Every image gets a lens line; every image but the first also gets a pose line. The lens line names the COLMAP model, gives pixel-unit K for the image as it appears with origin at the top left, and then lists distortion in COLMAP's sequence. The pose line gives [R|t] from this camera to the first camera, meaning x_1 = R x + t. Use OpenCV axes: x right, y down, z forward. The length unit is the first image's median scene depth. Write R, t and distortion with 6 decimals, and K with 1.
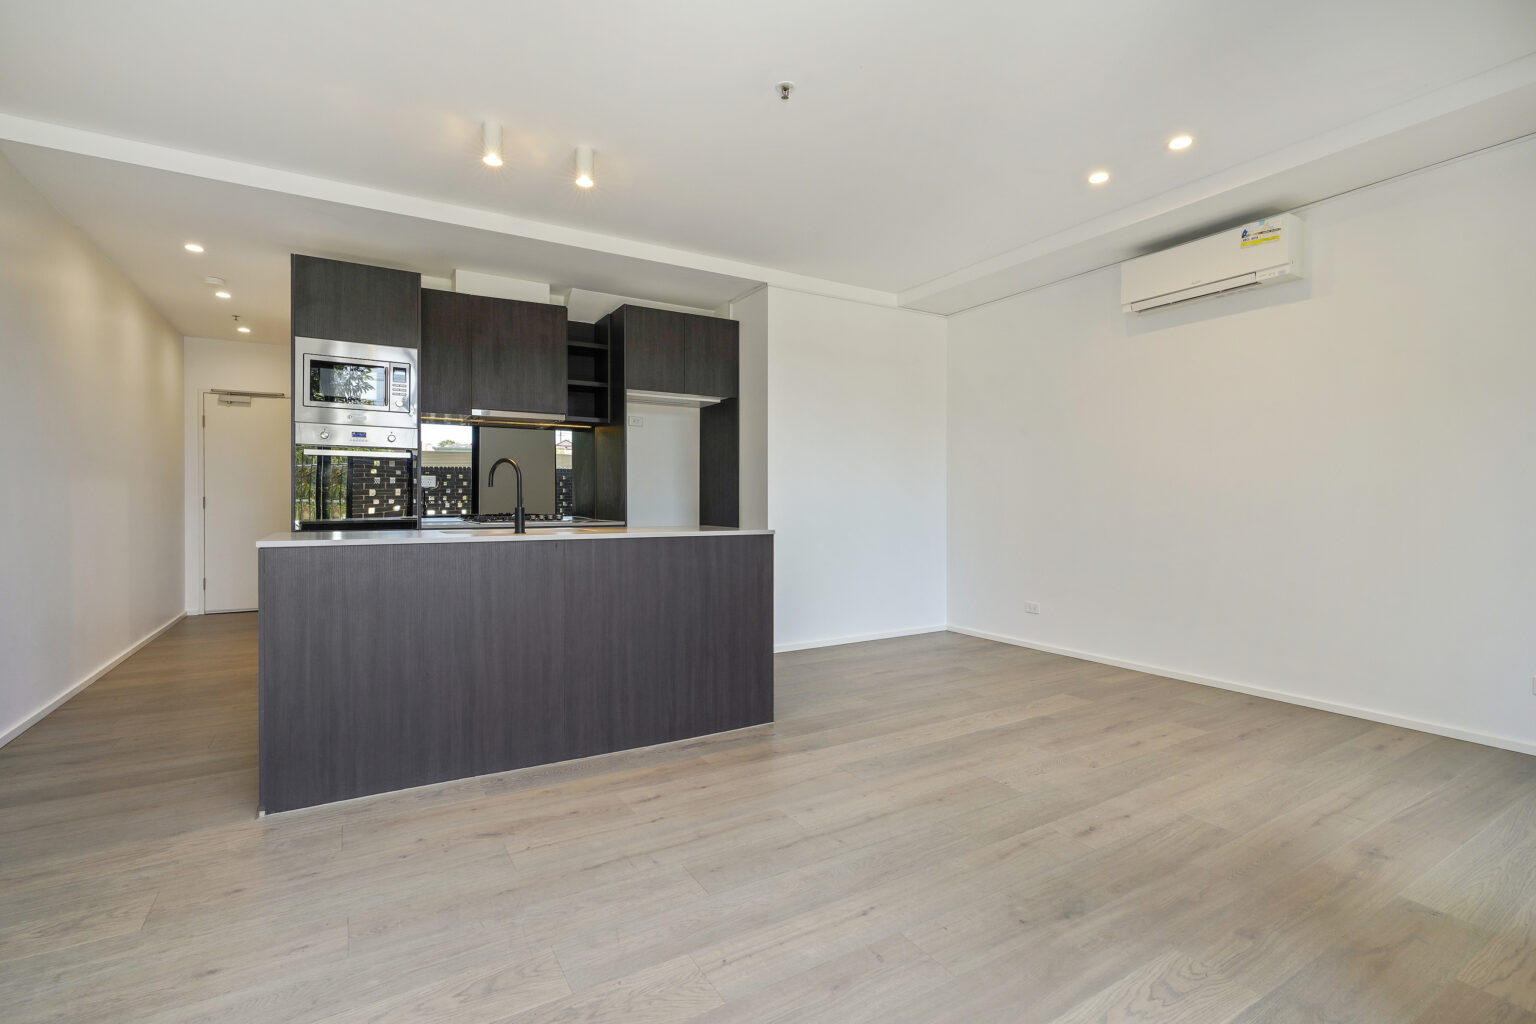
lens RADIAL K [[700.3, 0, 768.0], [0, 700.3, 512.0], [0, 0, 1]] dist [-0.001577, -0.000115]
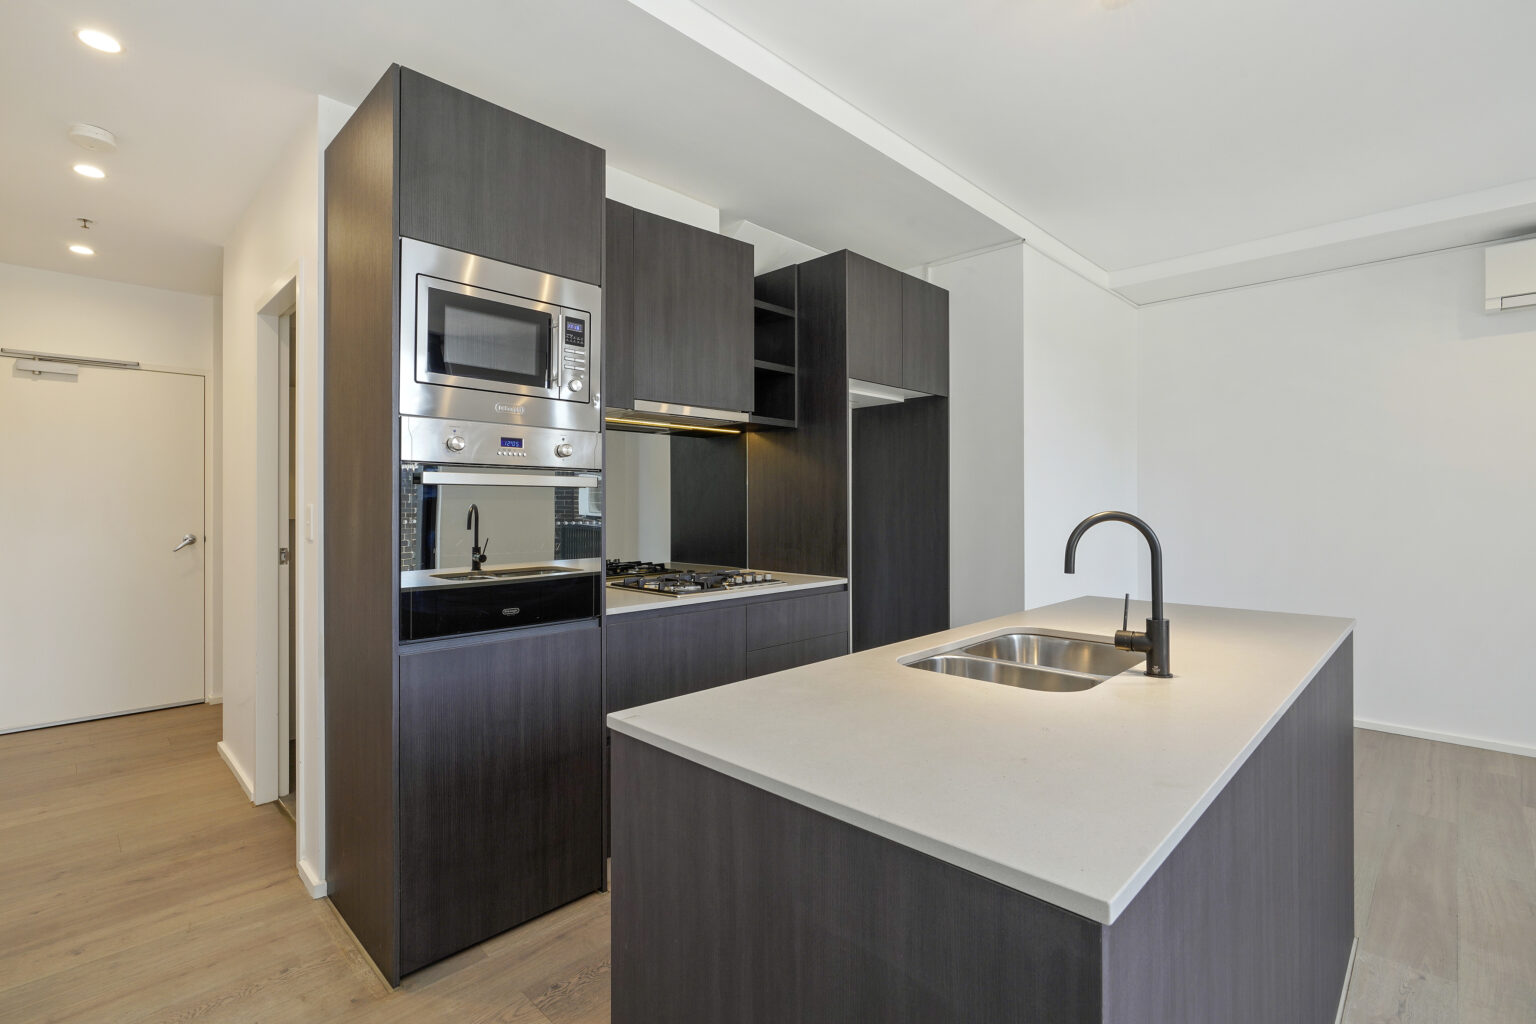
lens RADIAL K [[700.3, 0, 768.0], [0, 700.3, 512.0], [0, 0, 1]] dist [-0.001577, -0.000115]
pose [[0.968186, -0.004834, 0.250186, -0.434734], [0.005651, 0.999981, -0.002547, -0.046300], [-0.250169, 0.003880, 0.968194, 0.371587]]
